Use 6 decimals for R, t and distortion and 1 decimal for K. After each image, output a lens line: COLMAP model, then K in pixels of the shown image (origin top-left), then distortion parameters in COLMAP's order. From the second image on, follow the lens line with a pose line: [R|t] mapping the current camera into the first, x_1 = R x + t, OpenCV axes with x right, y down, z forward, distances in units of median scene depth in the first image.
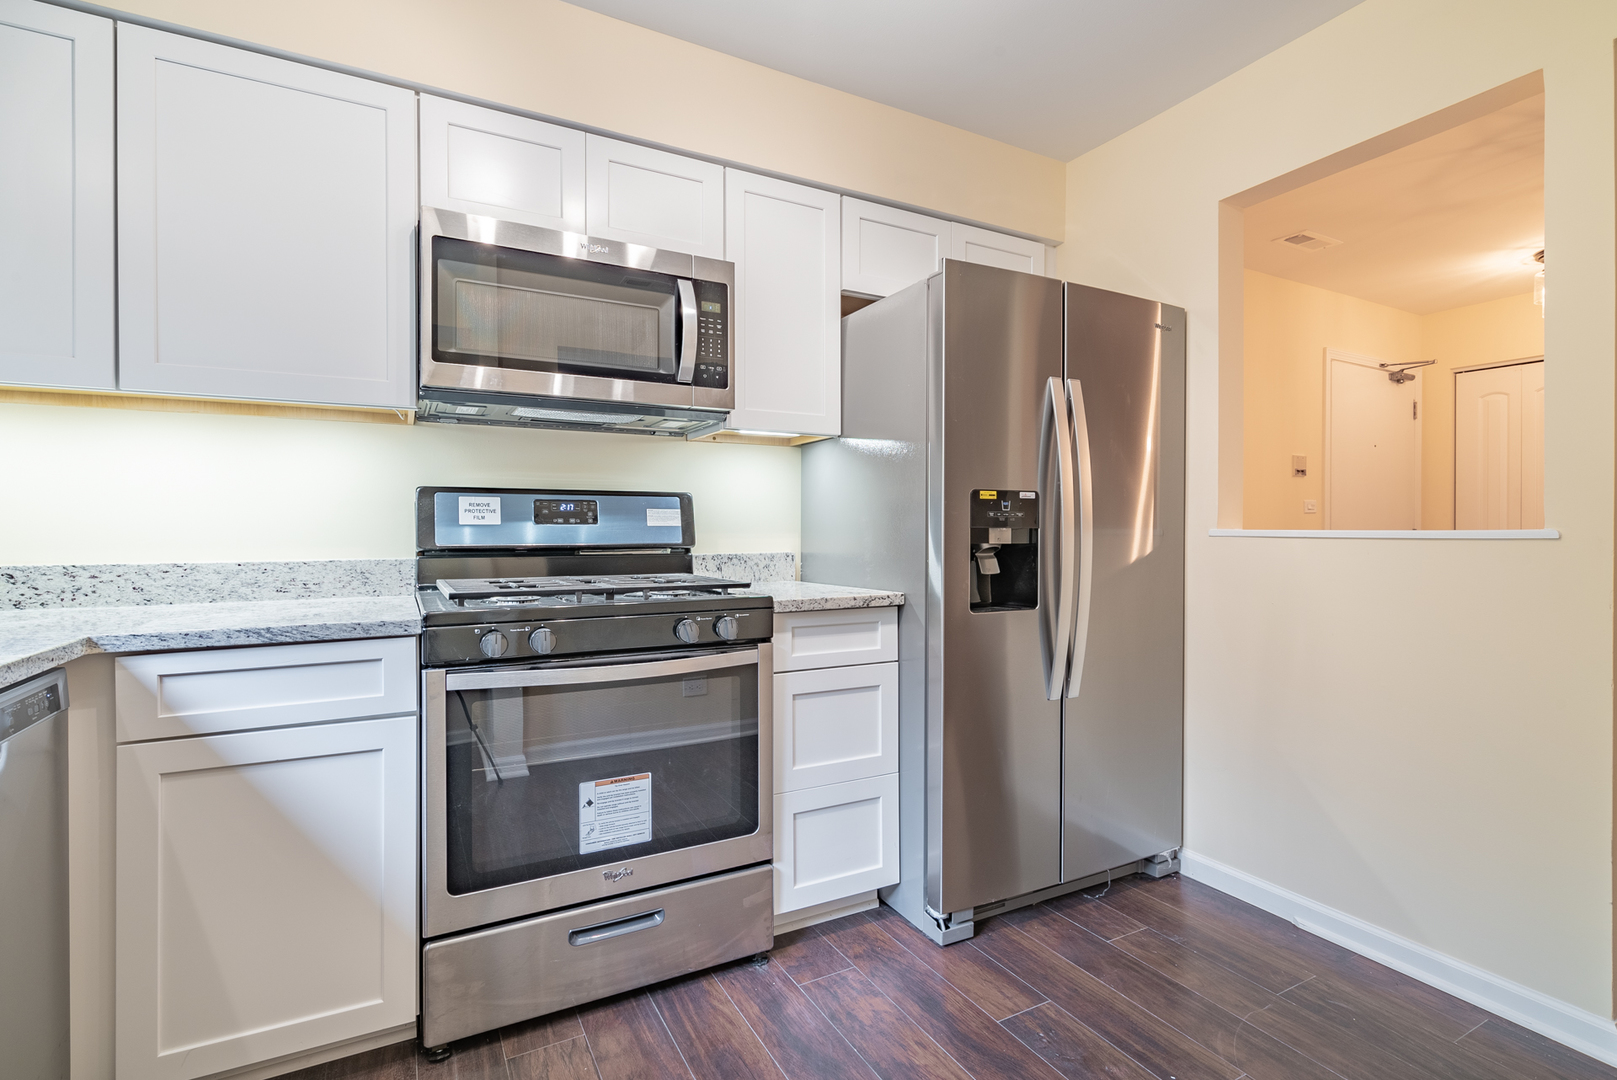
lens RADIAL K [[749.4, 0, 846.0], [0, 749.4, 523.2], [0, 0, 1]] dist [-0.009505, 0.002792]
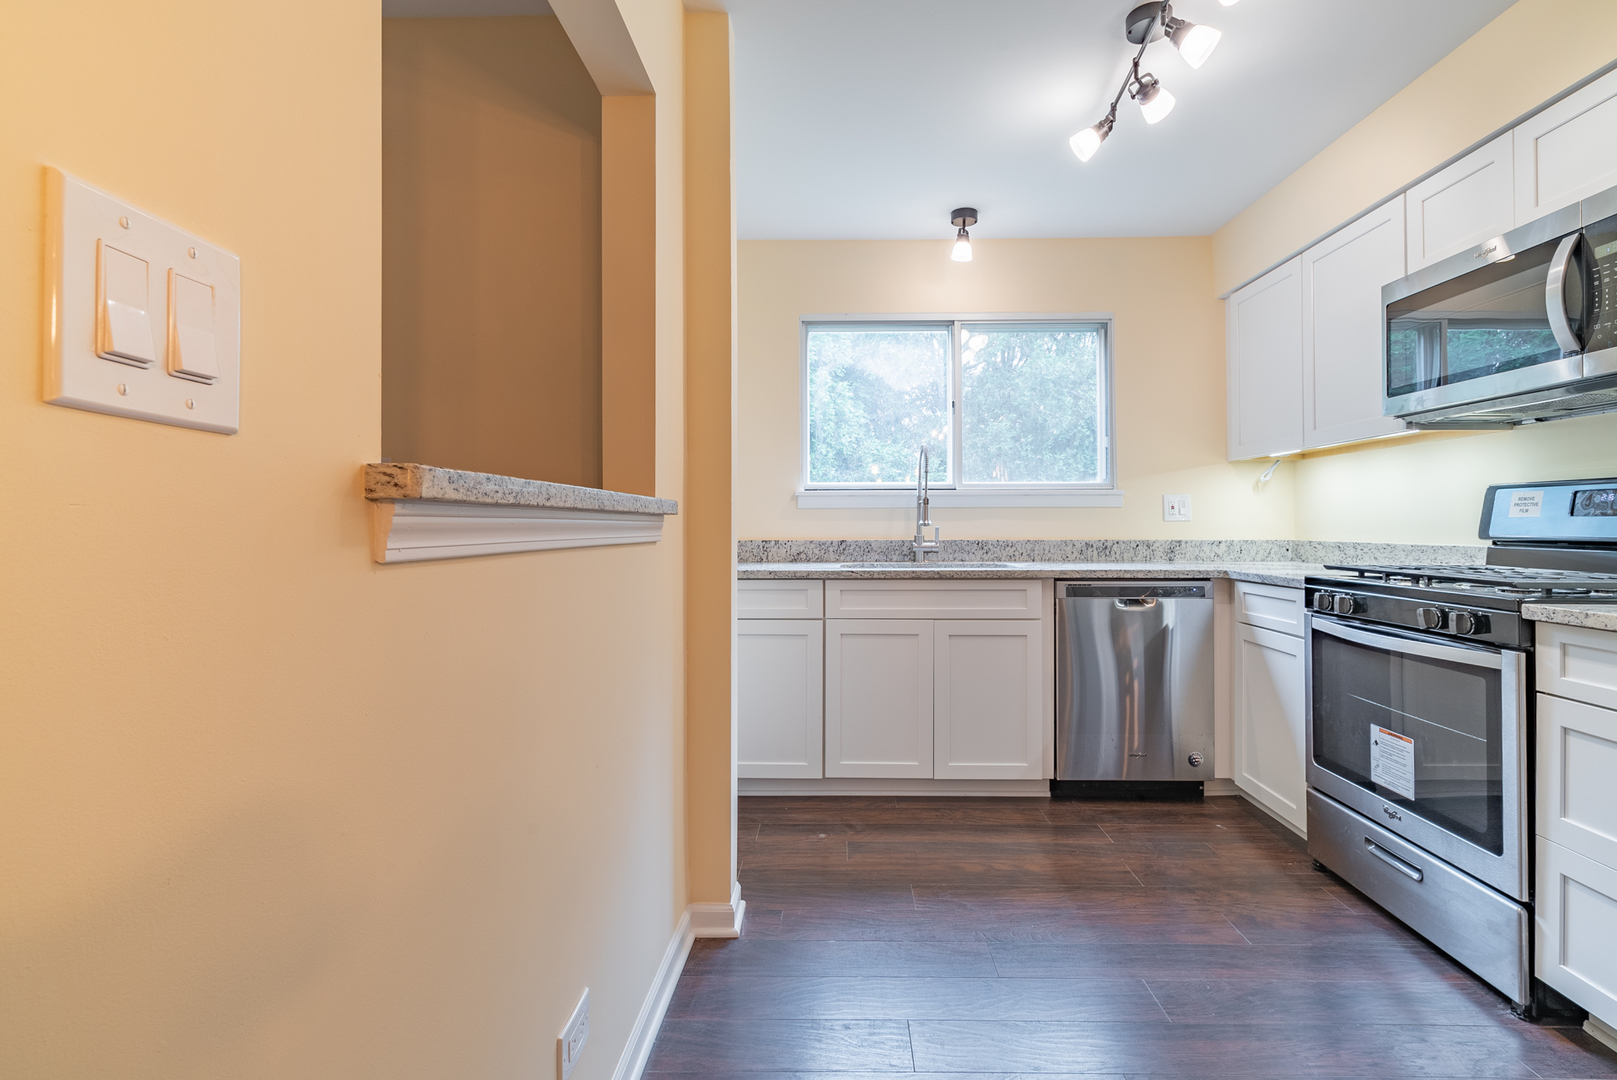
lens RADIAL K [[749.4, 0, 824.3], [0, 749.4, 516.4], [0, 0, 1]] dist [-0.009505, 0.002792]
pose [[-0.502627, -0.006226, -0.864481, 1.033029], [0.009293, 0.999877, -0.012604, 0.004852], [0.864453, -0.014368, -0.502508, 0.725031]]
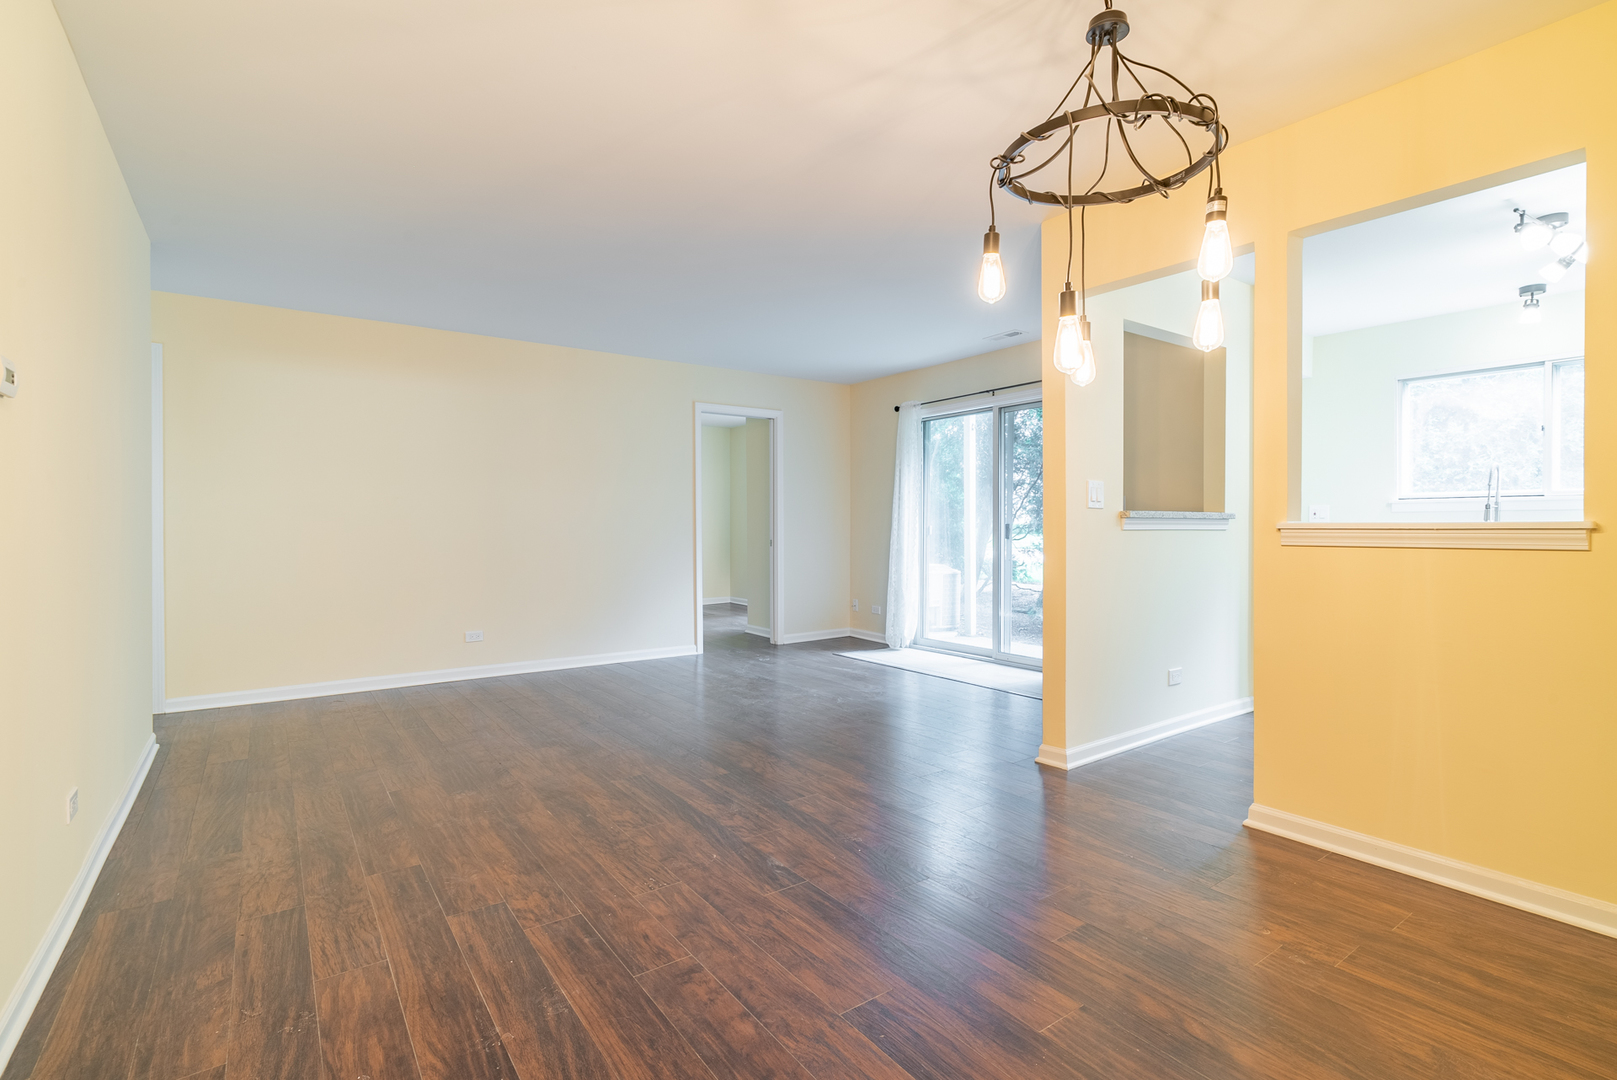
lens RADIAL K [[749.4, 0, 794.4], [0, 749.4, 535.7], [0, 0, 1]] dist [-0.009505, 0.002792]
pose [[-0.994293, 0.005500, -0.106544, 1.855216], [0.005042, 0.999977, 0.004570, 0.020794], [0.106567, 0.004007, -0.994297, 2.150689]]
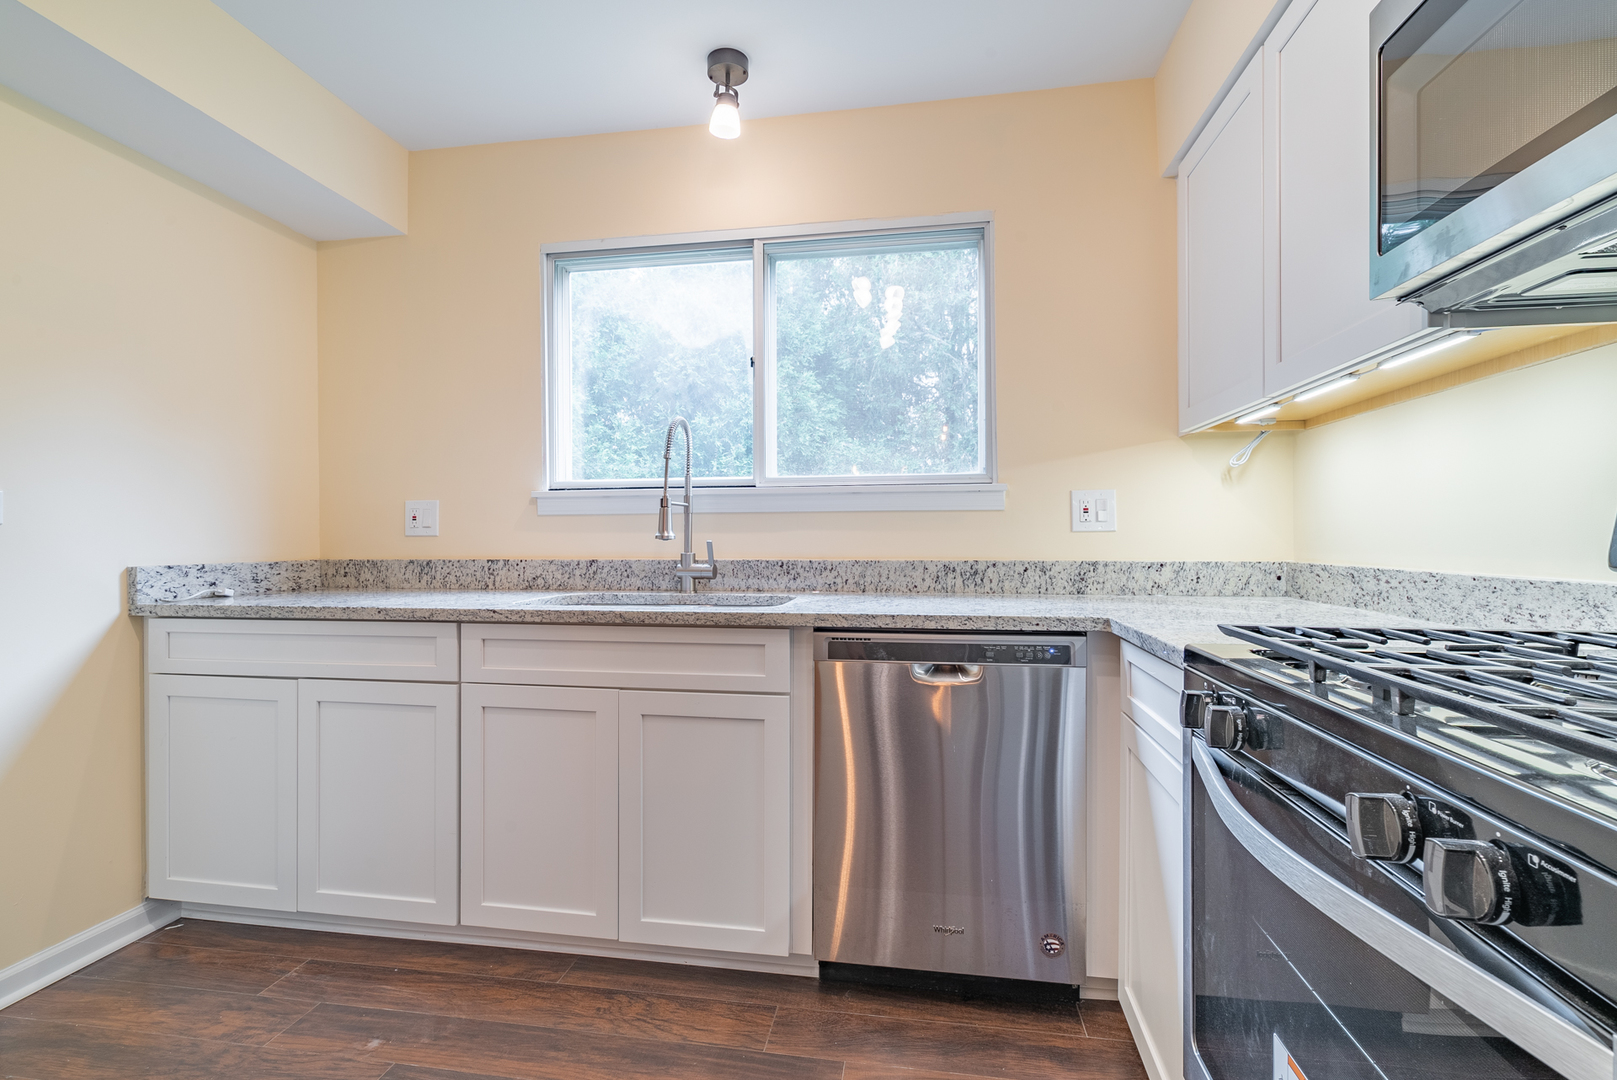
lens RADIAL K [[749.4, 0, 789.3], [0, 749.4, 540.8], [0, 0, 1]] dist [-0.009505, 0.002792]
pose [[-0.627700, 0.008348, -0.778411, 0.212062], [0.010265, 0.999944, 0.002447, 0.007846], [0.778388, -0.006454, -0.627751, 0.918771]]
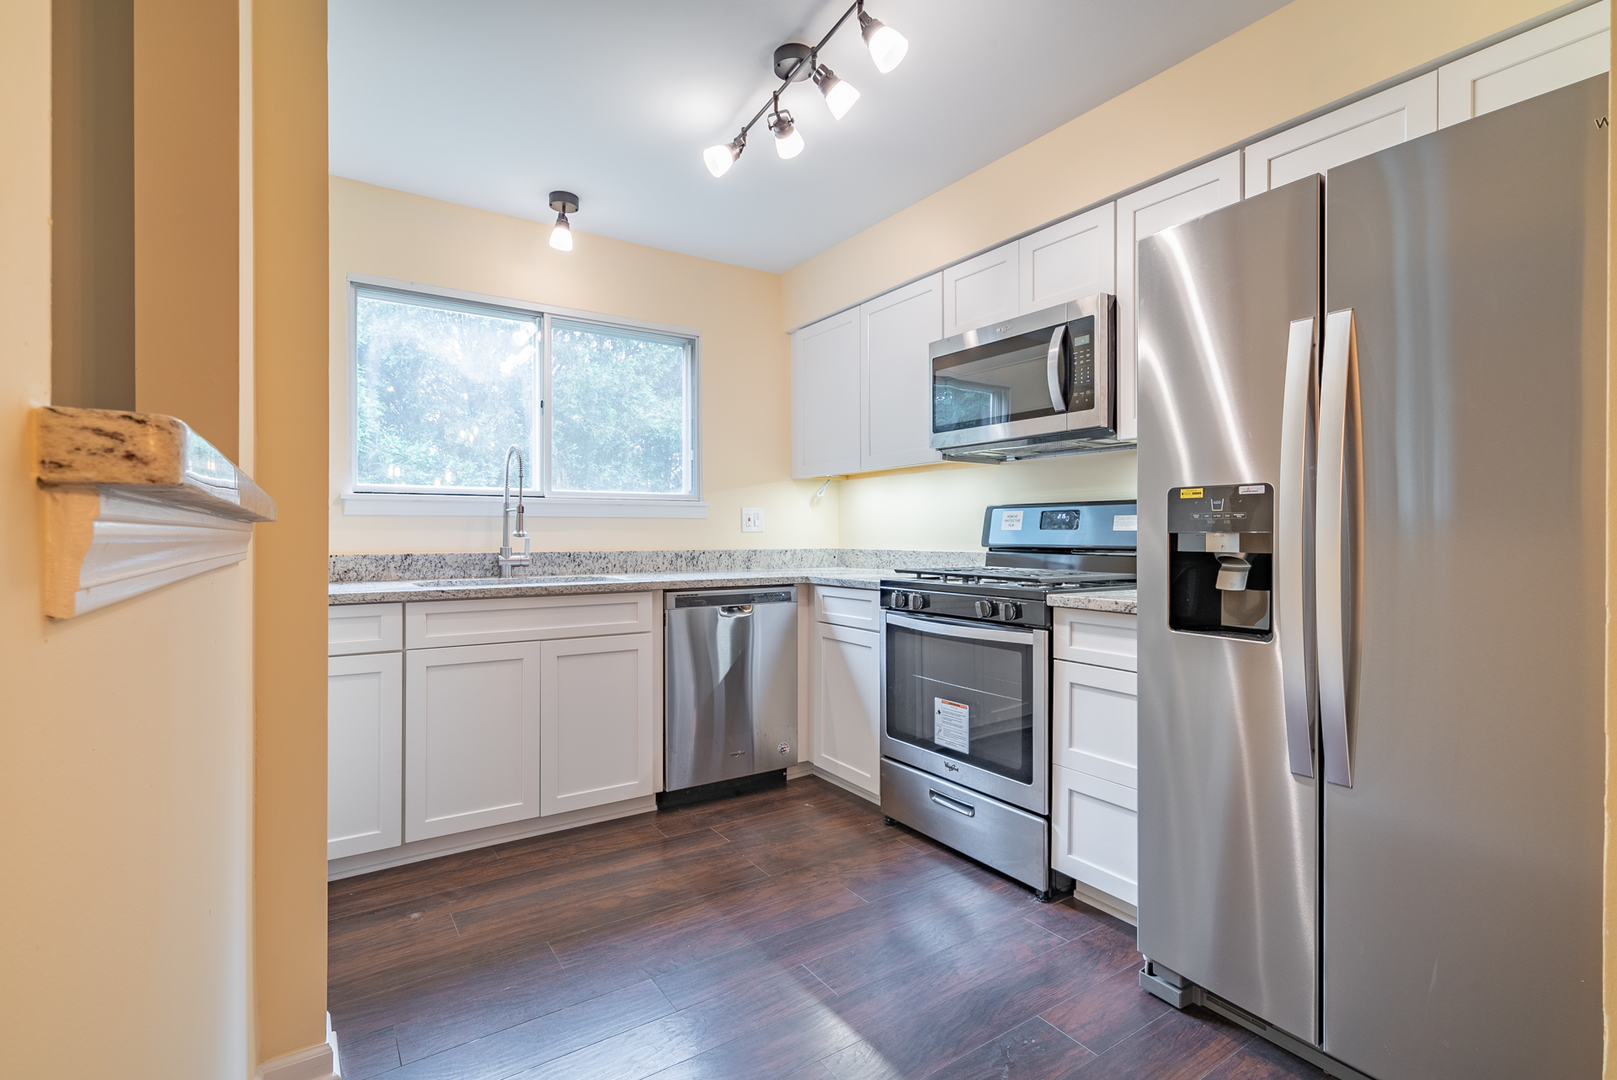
lens RADIAL K [[749.4, 0, 806.0], [0, 749.4, 531.8], [0, 0, 1]] dist [-0.009505, 0.002792]
pose [[0.084436, -0.001097, -0.996428, 1.012463], [0.008277, 0.999966, -0.000400, 0.002288], [0.996395, -0.008214, 0.084442, 0.521341]]
